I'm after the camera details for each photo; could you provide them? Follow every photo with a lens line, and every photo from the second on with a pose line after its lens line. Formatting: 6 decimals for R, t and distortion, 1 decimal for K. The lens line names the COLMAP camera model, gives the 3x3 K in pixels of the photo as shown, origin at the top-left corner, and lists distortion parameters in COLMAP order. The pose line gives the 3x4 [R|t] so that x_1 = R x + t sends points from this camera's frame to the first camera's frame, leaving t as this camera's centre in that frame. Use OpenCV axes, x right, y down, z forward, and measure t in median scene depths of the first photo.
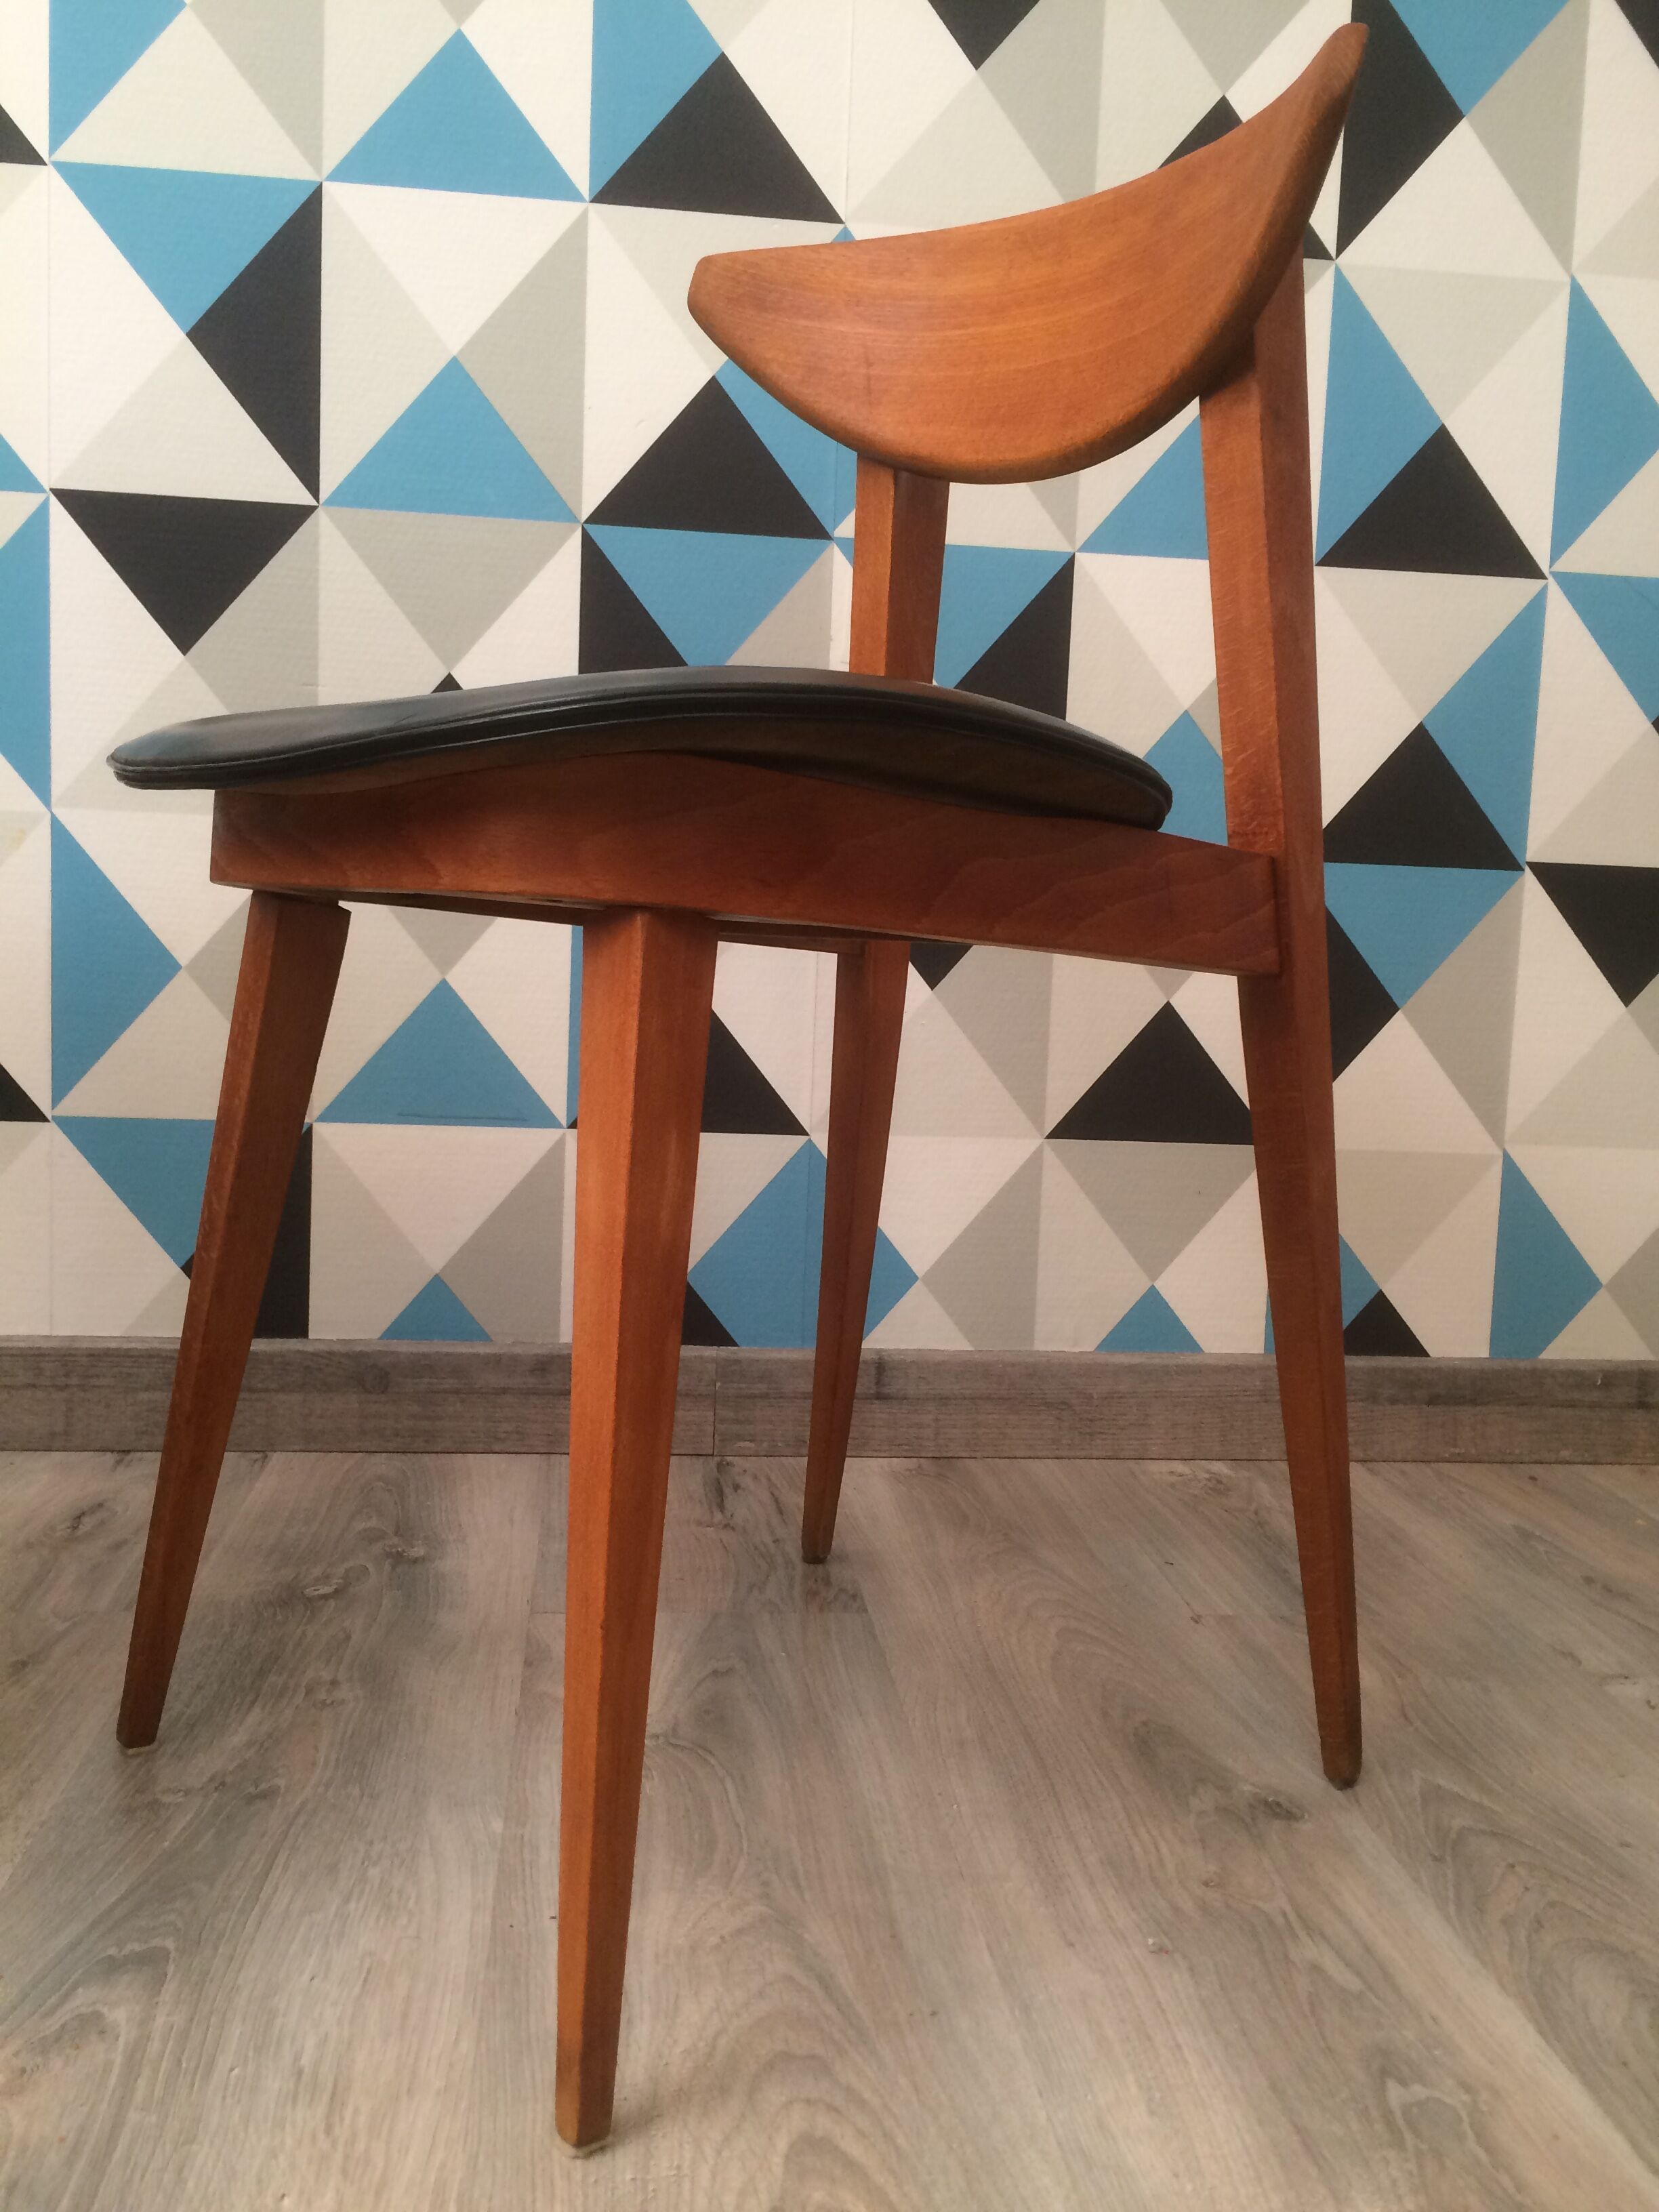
lens RADIAL K [[1916.3, 0, 835.4], [0, 1916.3, 1104.4], [0, 0, 1]] dist [0.082808, -0.124548]
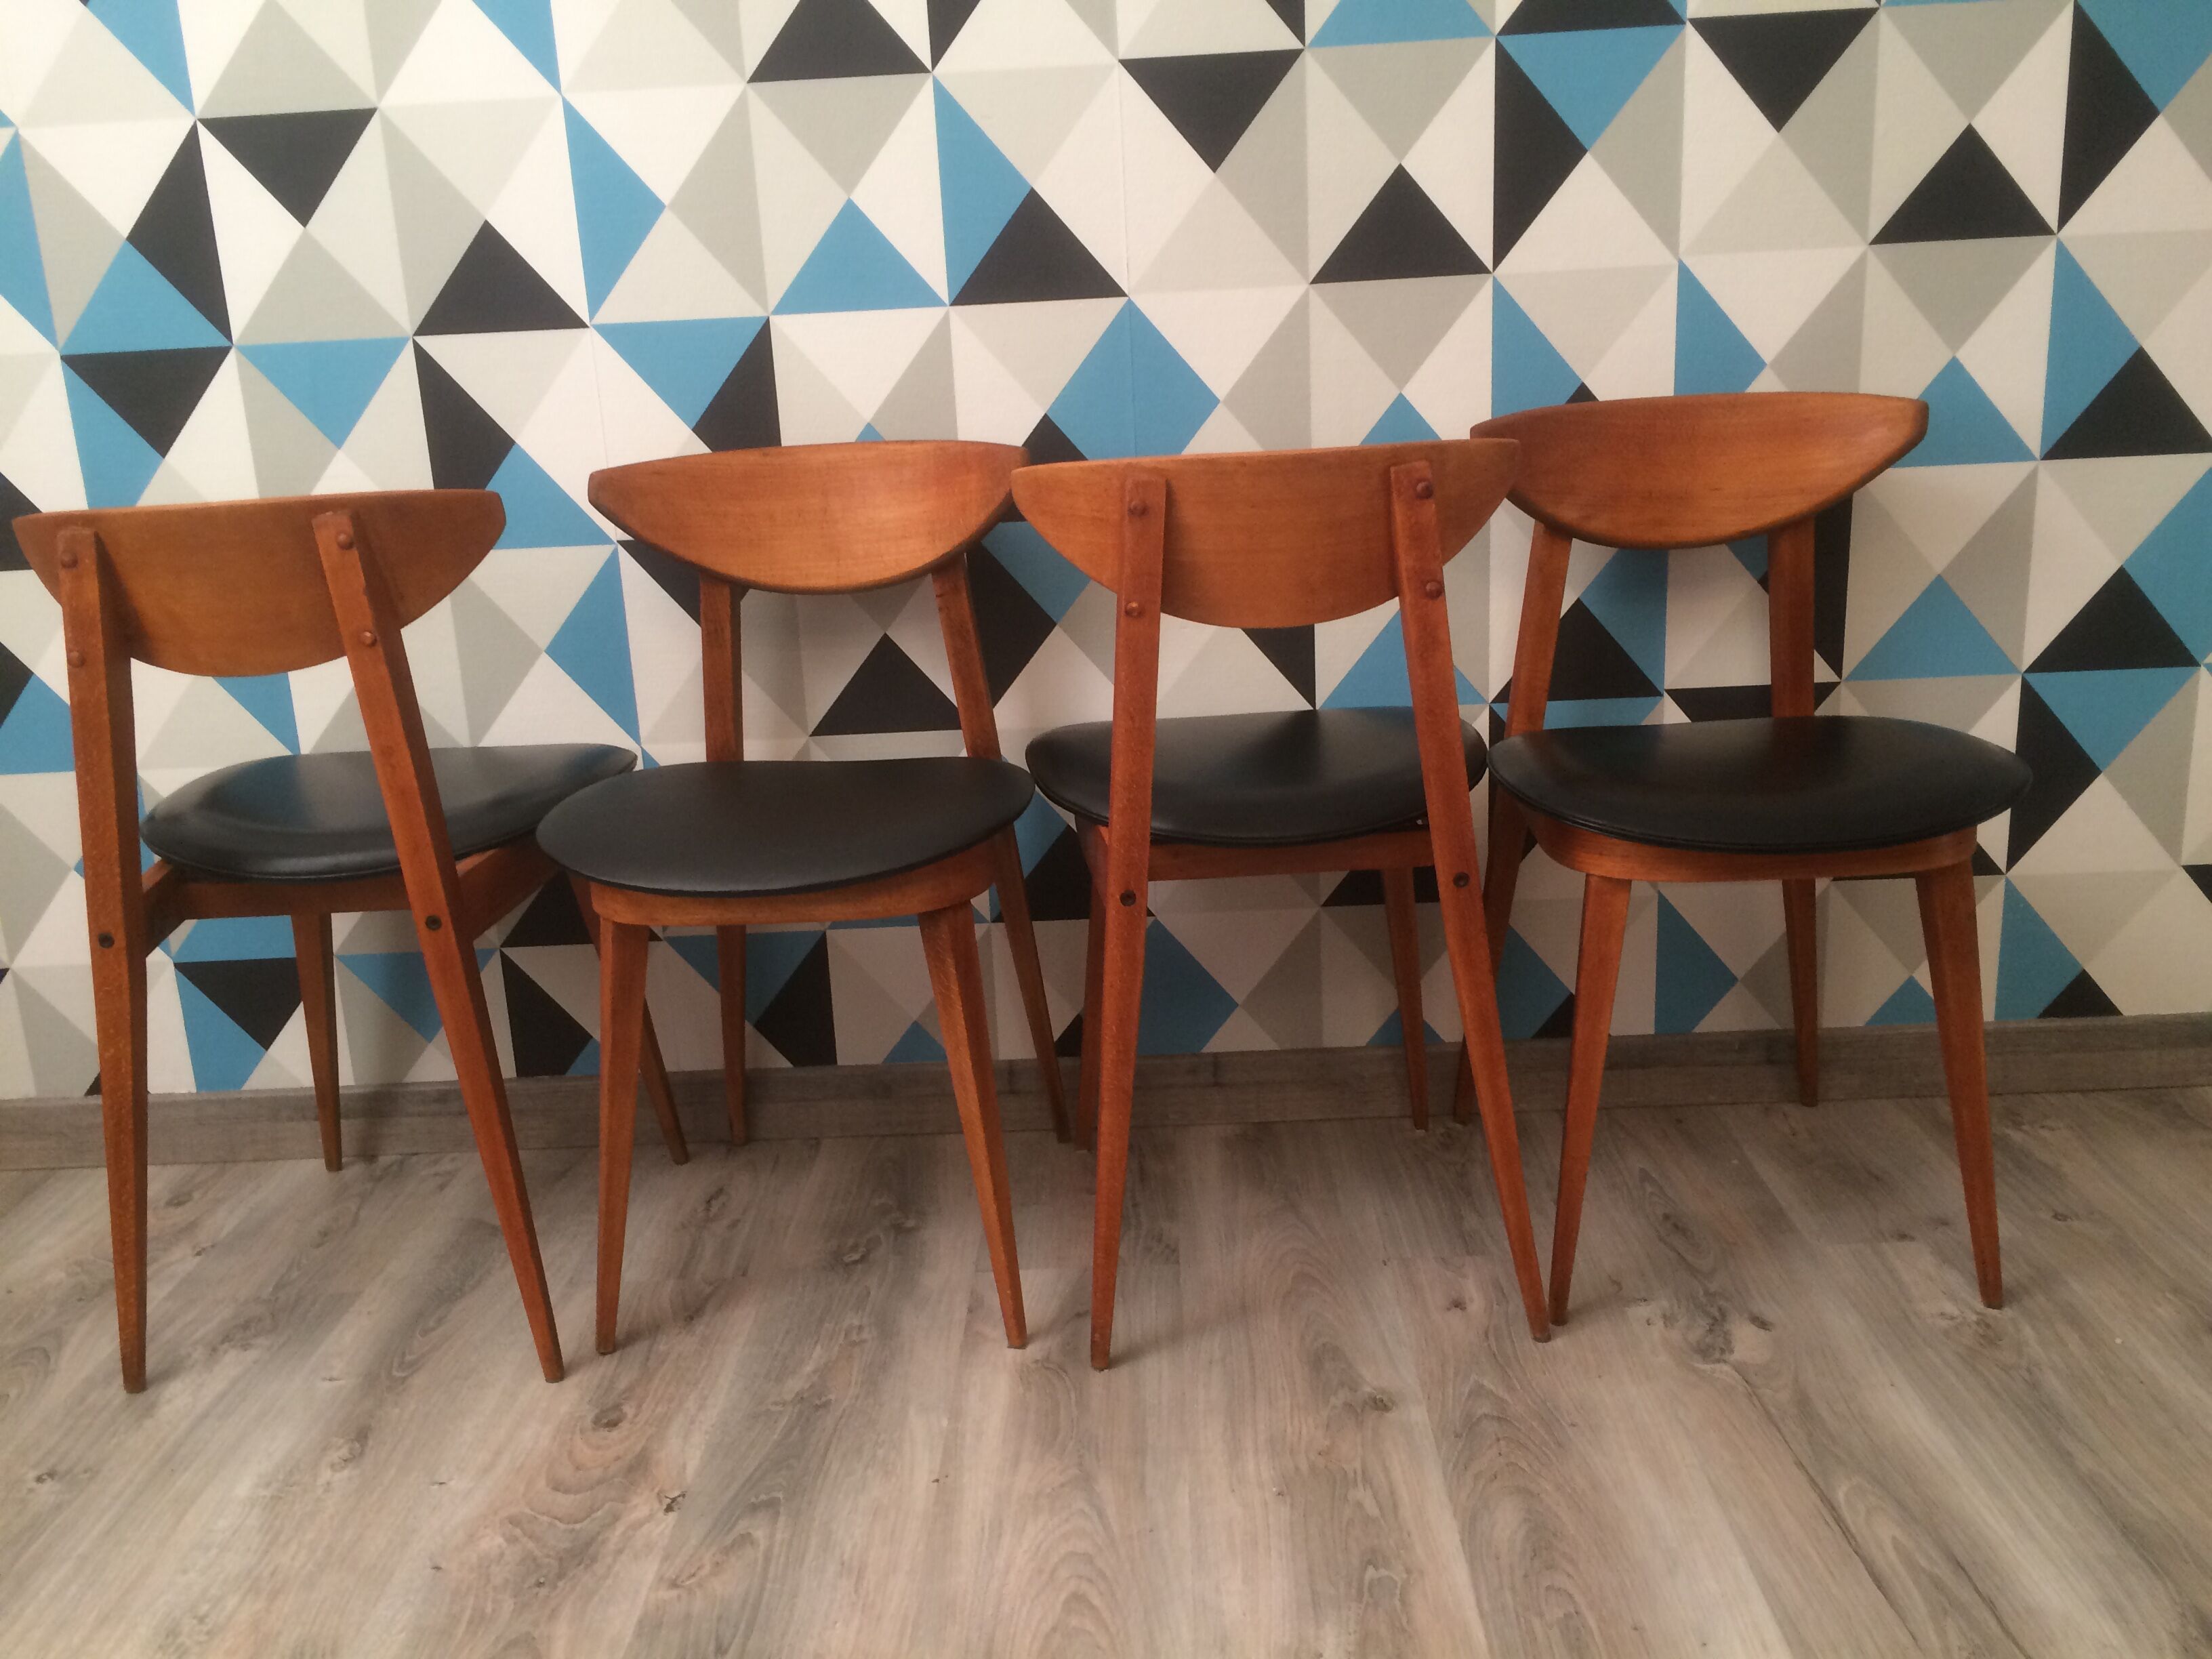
lens RADIAL K [[1916.3, 0, 1105.9], [0, 1916.3, 816.9], [0, 0, 1]] dist [0.082808, -0.124548]
pose [[0.987075, -0.053735, -0.150984, 0.241620], [0.077133, 0.985108, 0.153662, -0.395799], [0.140479, -0.163322, 0.976520, -0.582102]]
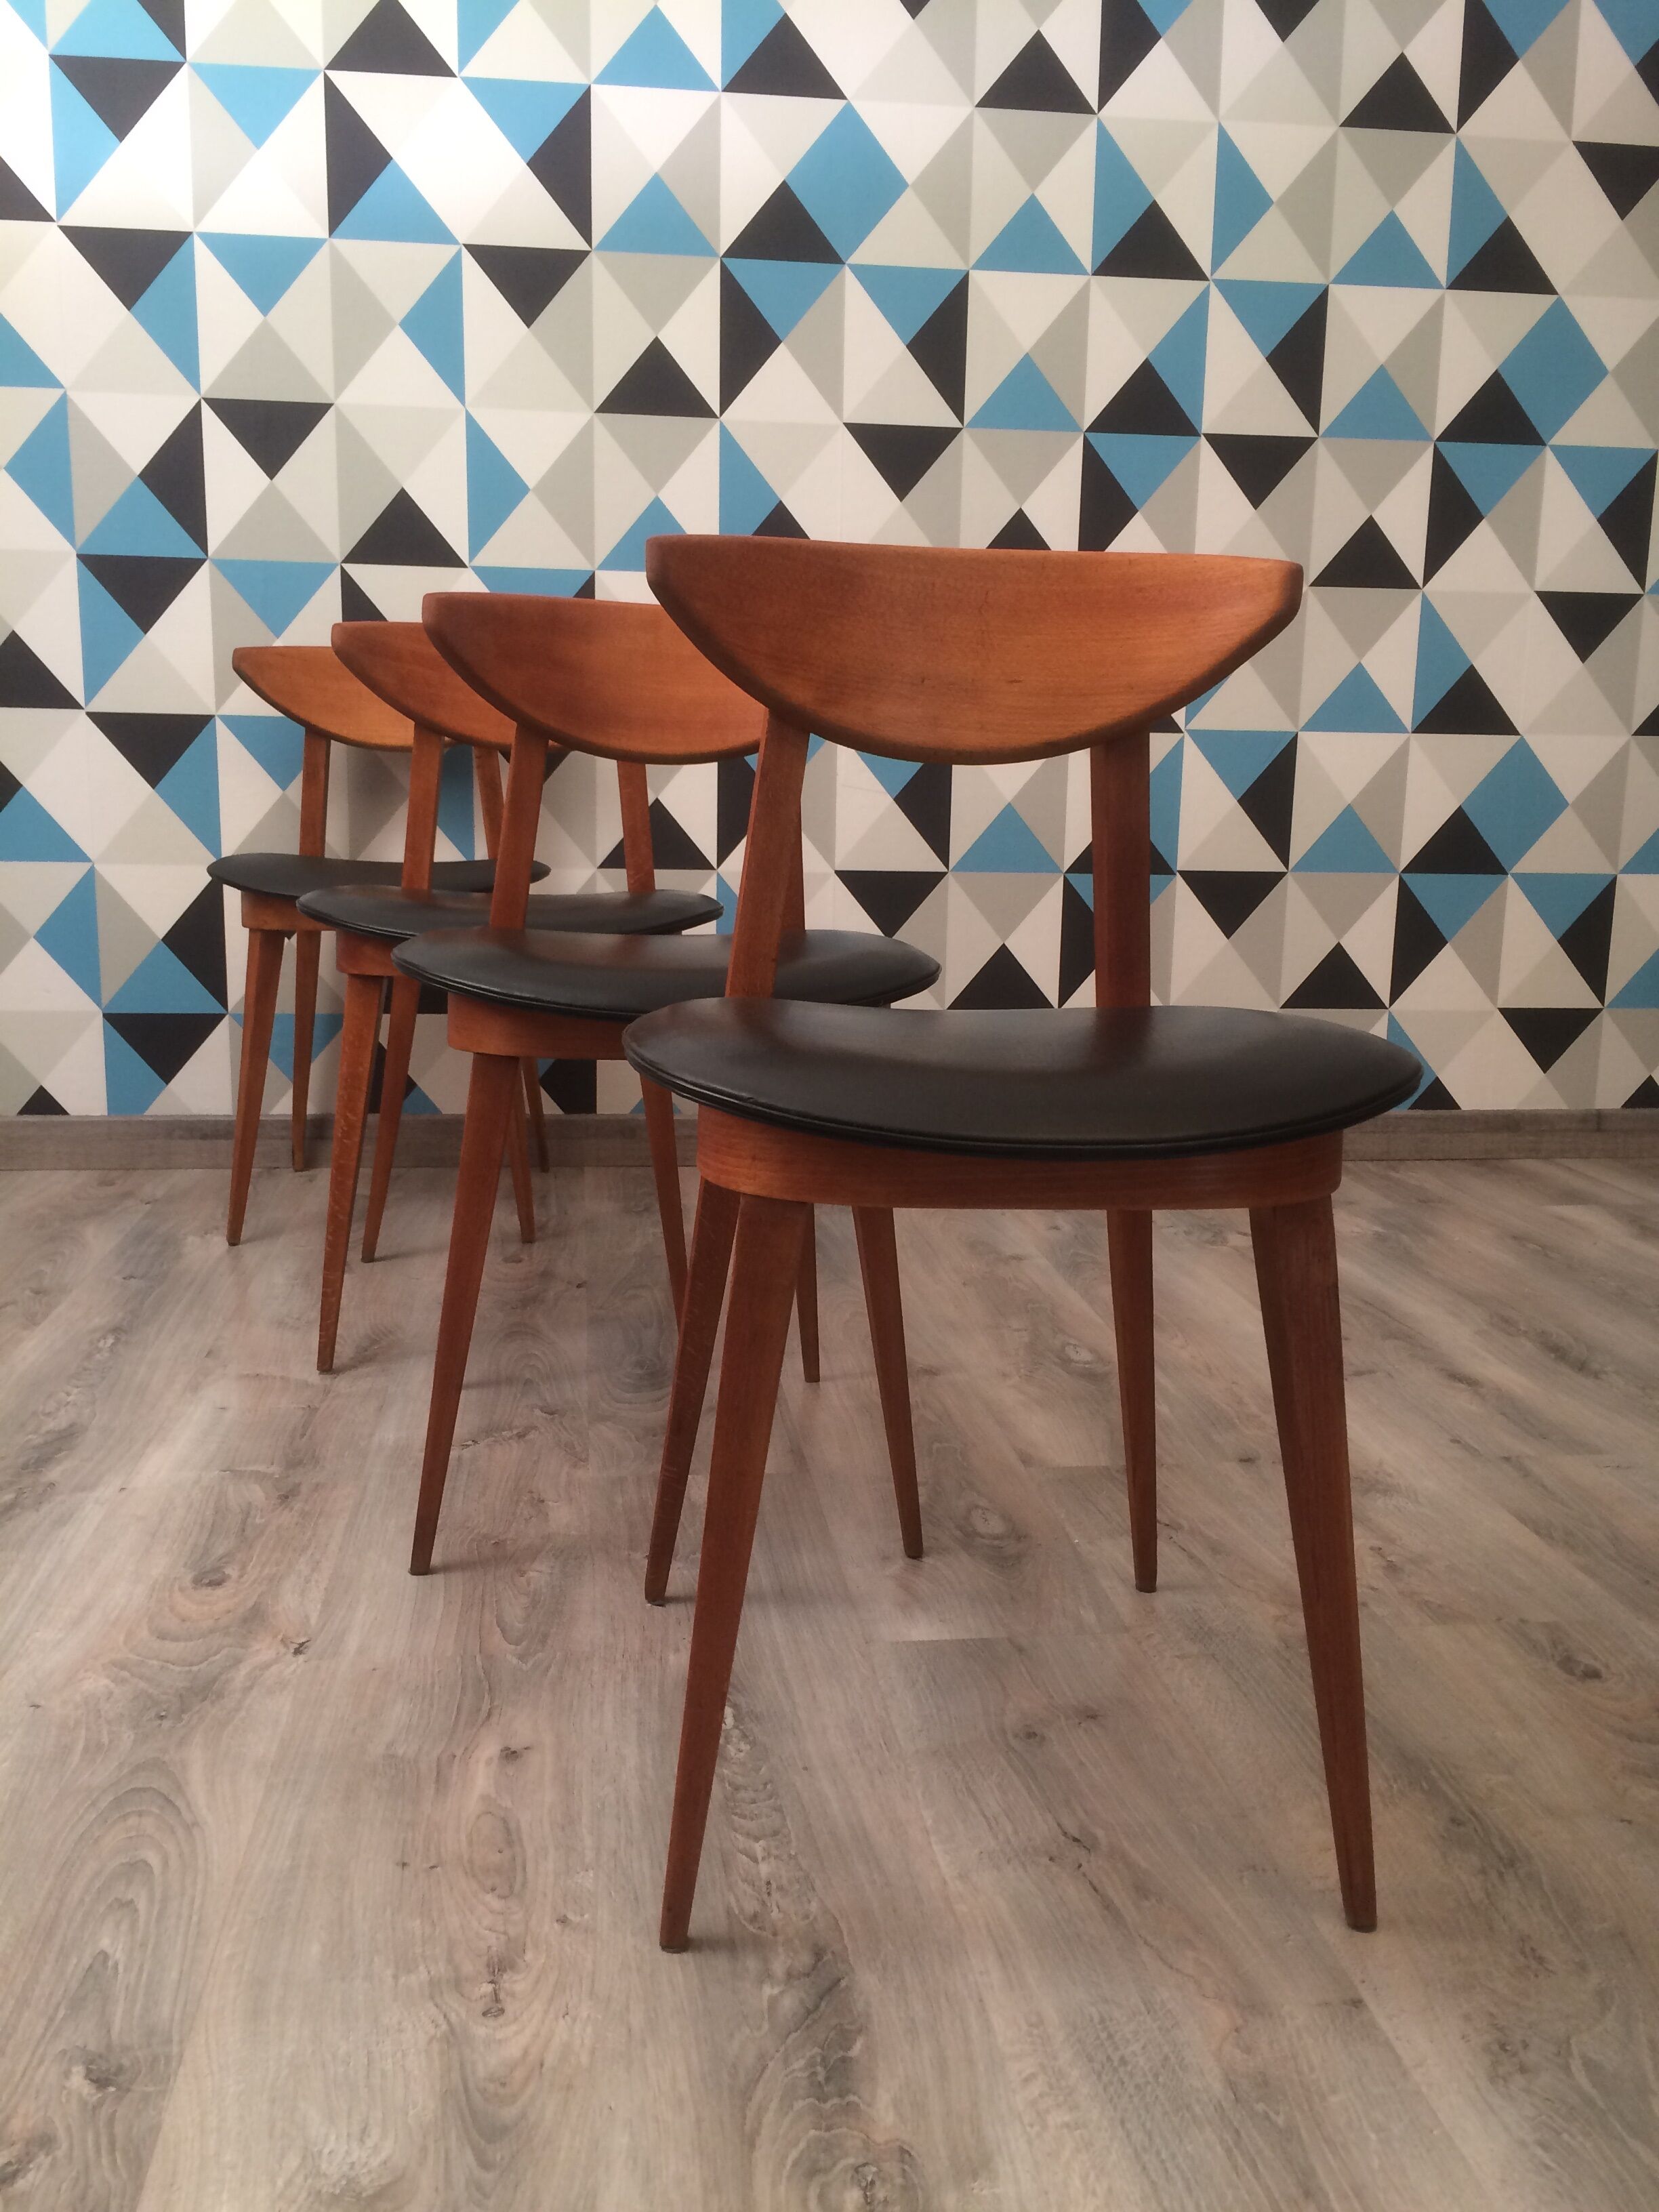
lens RADIAL K [[1916.3, 0, 830.3], [0, 1916.3, 1105.4], [0, 0, 1]] dist [0.082808, -0.124548]
pose [[0.999665, -0.022967, 0.011902, -0.058193], [0.021911, 0.996365, 0.082317, -0.075271], [-0.013749, -0.082028, 0.996535, -1.502346]]
